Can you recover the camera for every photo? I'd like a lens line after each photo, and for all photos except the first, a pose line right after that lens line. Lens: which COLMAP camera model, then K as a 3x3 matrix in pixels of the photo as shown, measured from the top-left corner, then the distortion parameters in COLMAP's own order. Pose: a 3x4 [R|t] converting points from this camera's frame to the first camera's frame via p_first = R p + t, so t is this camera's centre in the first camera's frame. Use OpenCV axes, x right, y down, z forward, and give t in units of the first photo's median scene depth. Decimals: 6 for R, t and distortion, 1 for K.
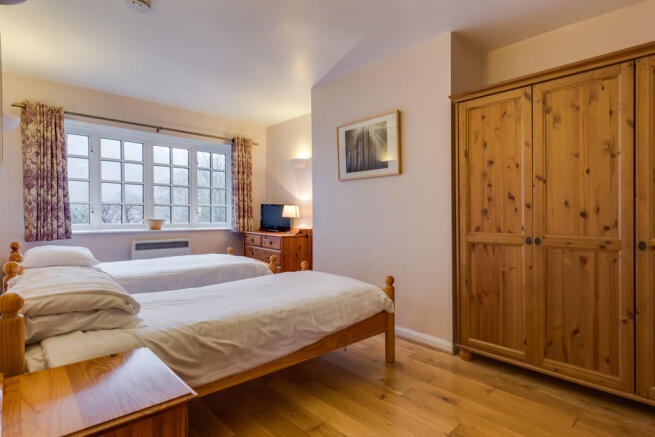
lens RADIAL K [[347.5, 0, 328.7], [0, 347.5, 209.1], [0, 0, 1]] dist [0.001347, 0.000712]
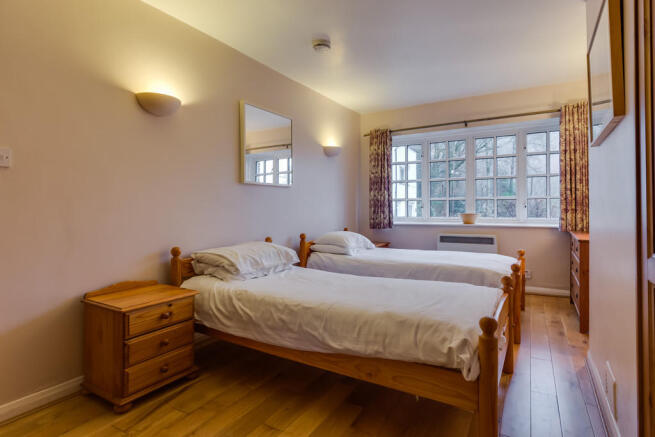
lens RADIAL K [[347.5, 0, 328.7], [0, 347.5, 209.1], [0, 0, 1]] dist [0.001347, 0.000712]
pose [[0.281033, -0.007065, -0.959672, 0.440252], [0.021461, 0.999769, -0.001075, 0.010779], [0.959458, -0.020293, 0.281120, 0.417067]]
